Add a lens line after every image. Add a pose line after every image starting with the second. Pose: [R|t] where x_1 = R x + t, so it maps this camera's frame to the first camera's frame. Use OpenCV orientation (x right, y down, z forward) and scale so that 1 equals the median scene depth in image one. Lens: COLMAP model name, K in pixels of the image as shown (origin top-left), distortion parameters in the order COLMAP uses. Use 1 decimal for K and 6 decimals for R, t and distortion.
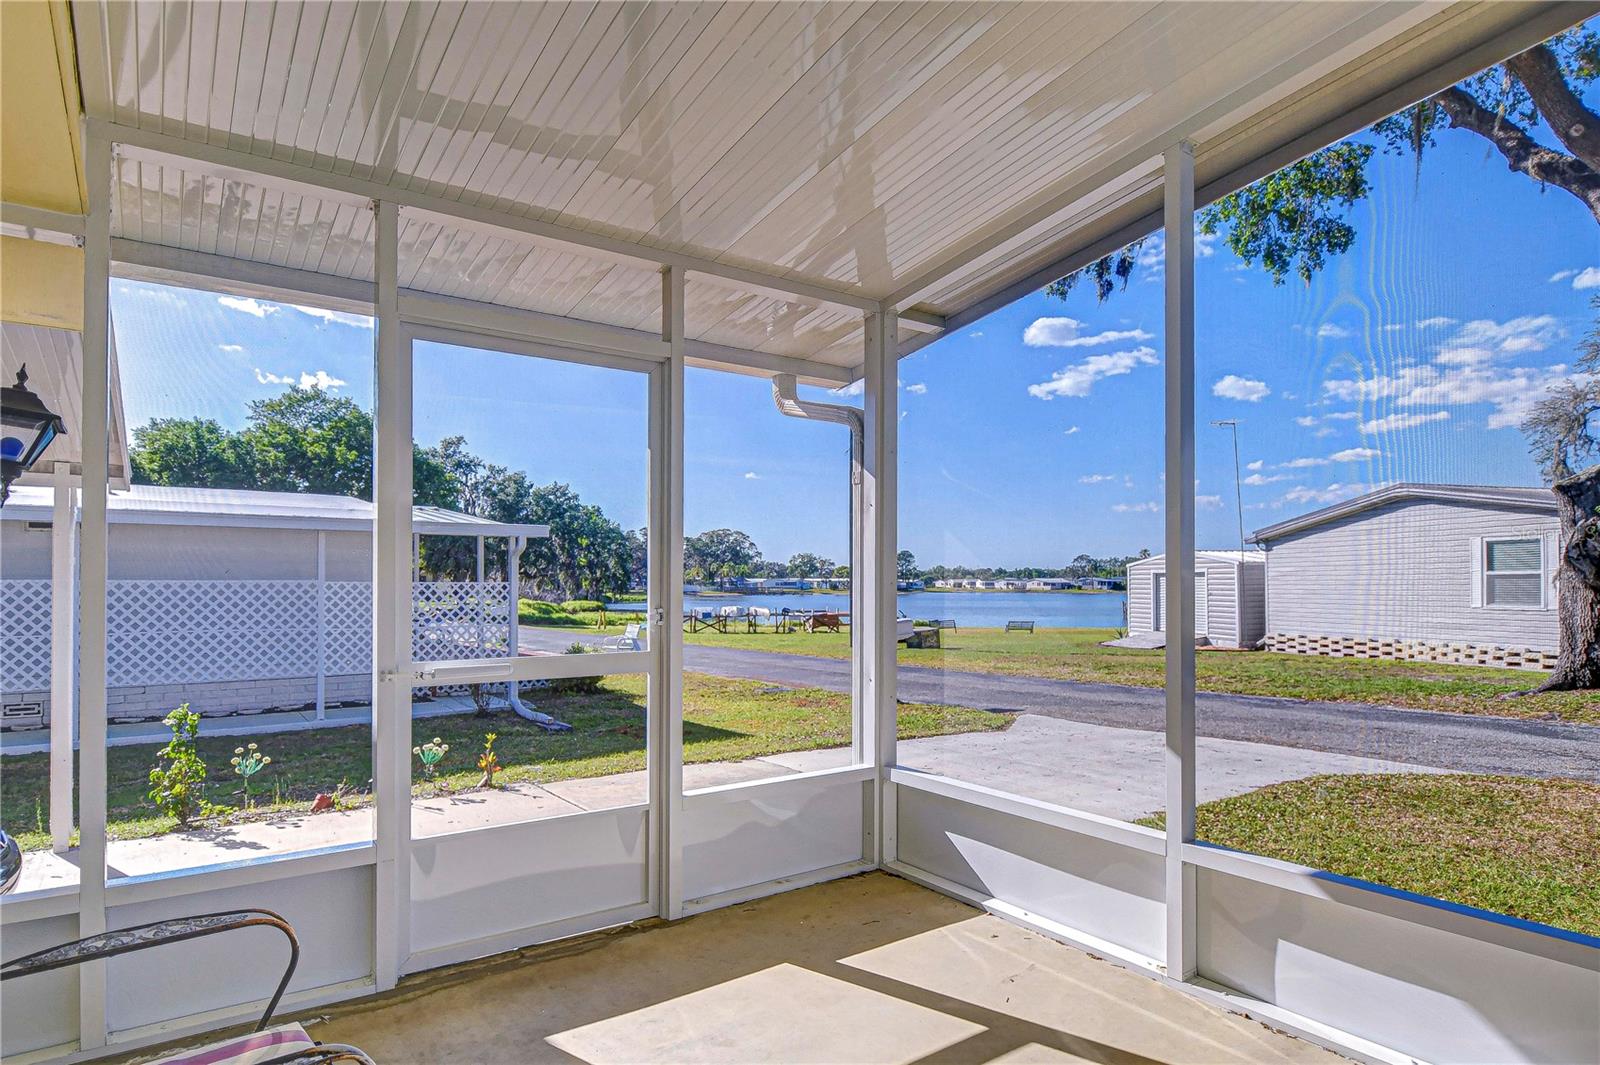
lens RADIAL K [[900.9, 0, 799.3], [0, 900.9, 576.5], [0, 0, 1]] dist [-0.005616, 0.000456]
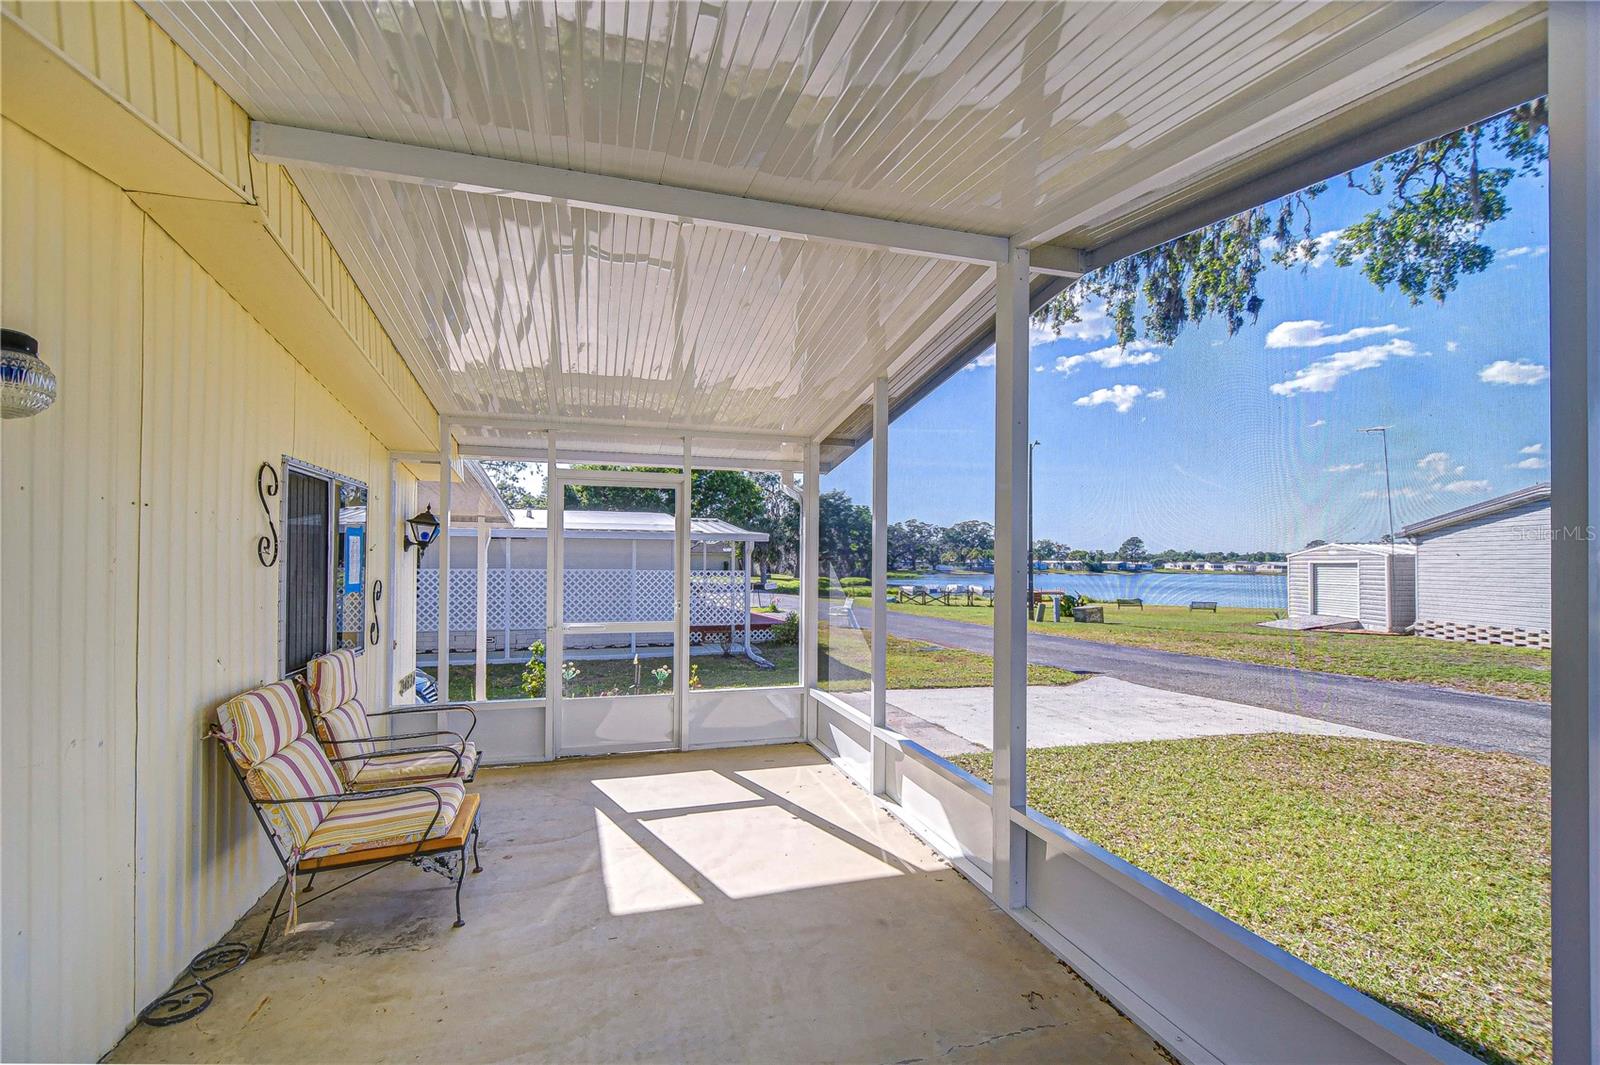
lens RADIAL K [[708.6, 0, 795.5], [0, 708.6, 558.9], [0, 0, 1]] dist [-0.000944, -0.000599]
pose [[0.943278, 0.005288, -0.331961, 0.089894], [-0.004804, 0.999986, 0.002279, -0.009278], [0.331969, -0.000555, 0.943290, -0.063727]]
